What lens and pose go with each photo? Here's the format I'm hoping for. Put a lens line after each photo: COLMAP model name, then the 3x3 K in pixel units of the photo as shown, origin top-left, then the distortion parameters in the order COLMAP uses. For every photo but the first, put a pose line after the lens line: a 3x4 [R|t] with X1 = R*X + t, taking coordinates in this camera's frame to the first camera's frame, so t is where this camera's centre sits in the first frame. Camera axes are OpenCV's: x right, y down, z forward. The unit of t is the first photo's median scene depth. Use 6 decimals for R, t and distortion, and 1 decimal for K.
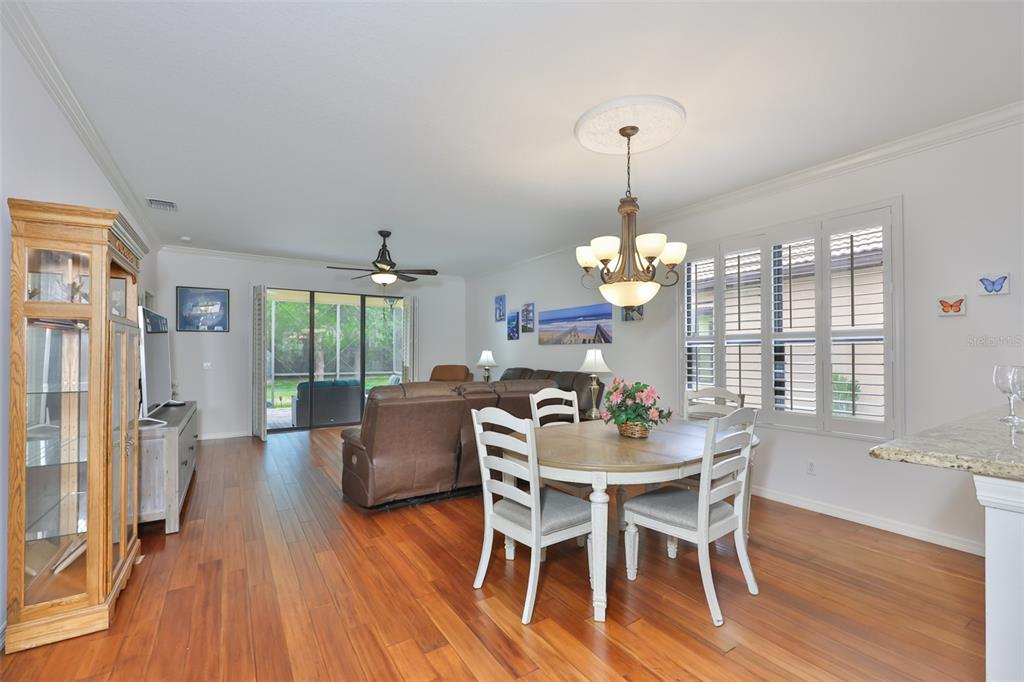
lens RADIAL K [[445.8, 0, 507.1], [0, 445.8, 349.8], [0, 0, 1]] dist [-0.000809, -0.000066]
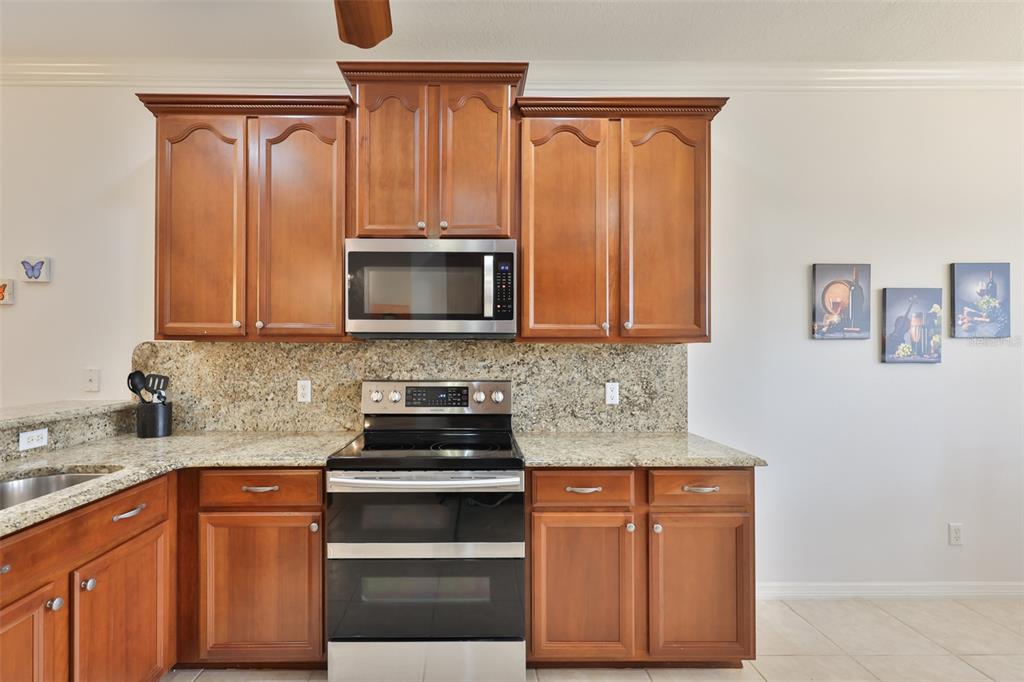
lens RADIAL K [[456.3, 0, 481.9], [0, 456.3, 347.2], [0, 0, 1]] dist [-0.000261, -0.000240]
pose [[0.531752, 0.013013, 0.846800, 0.411579], [-0.009606, 0.999910, -0.009334, -0.001225], [-0.846846, -0.003171, 0.531829, -0.079590]]
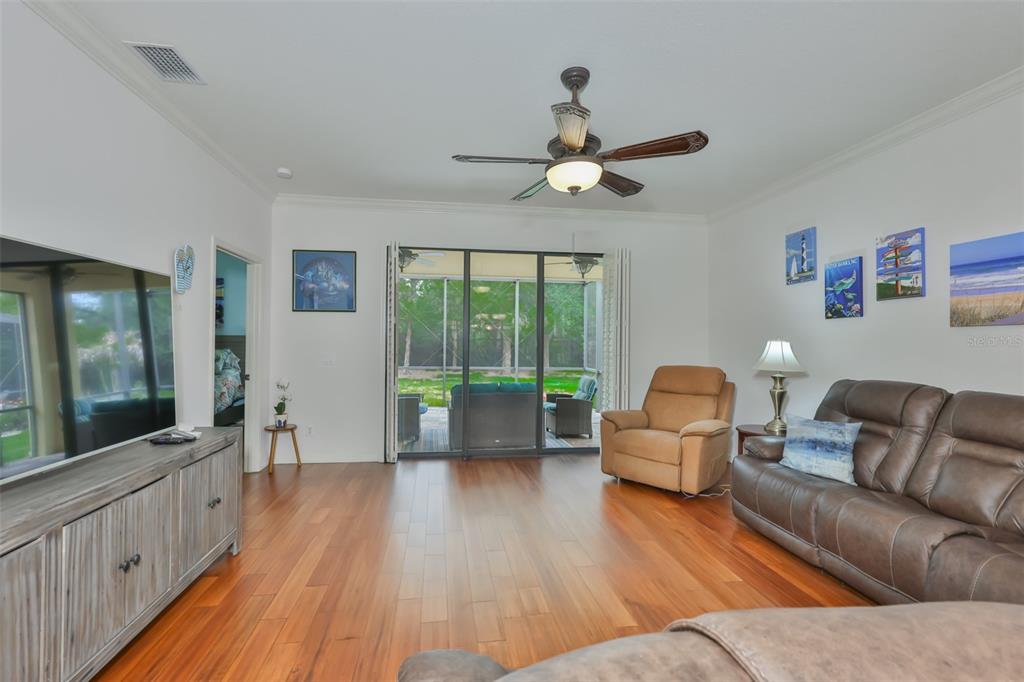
lens RADIAL K [[445.0, 0, 489.1], [0, 445.0, 338.1], [0, 0, 1]] dist [0.001169, 0.000050]
pose [[0.900425, 0.003385, -0.434998, -0.157441], [-0.006225, 0.999968, -0.005103, 0.004470], [0.434967, 0.007302, 0.900417, 0.562392]]
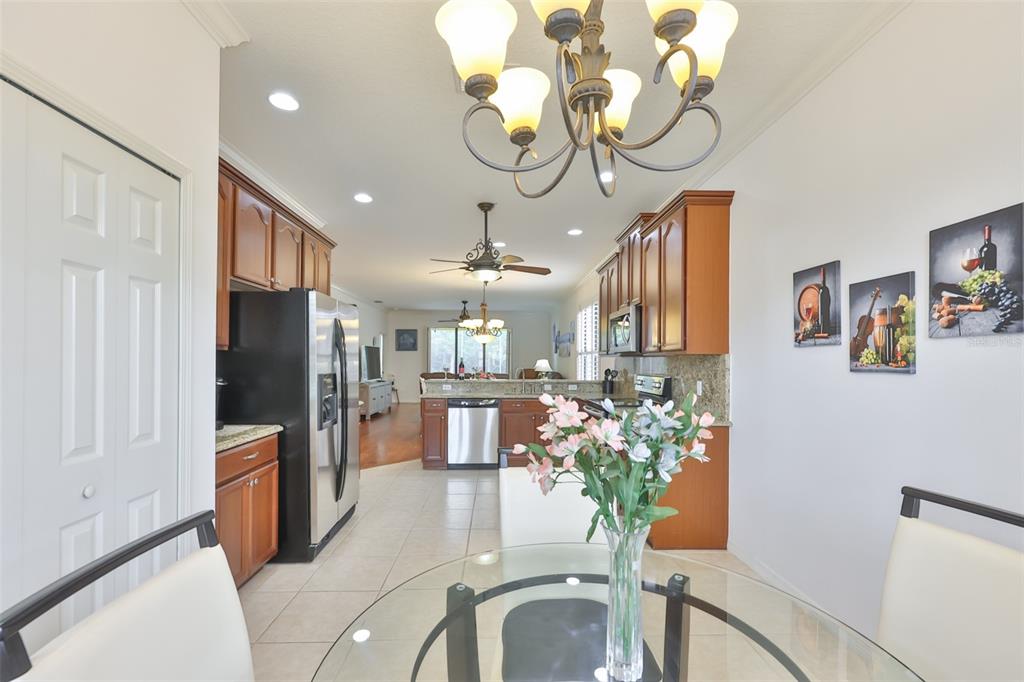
lens RADIAL K [[440.8, 0, 508.3], [0, 440.8, 343.7], [0, 0, 1]] dist [-0.000947, -0.000144]
pose [[0.859152, -0.018262, -0.511395, 0.920337], [0.001966, 0.999473, -0.032389, -0.005908], [0.511717, 0.026822, 0.858735, -0.616157]]
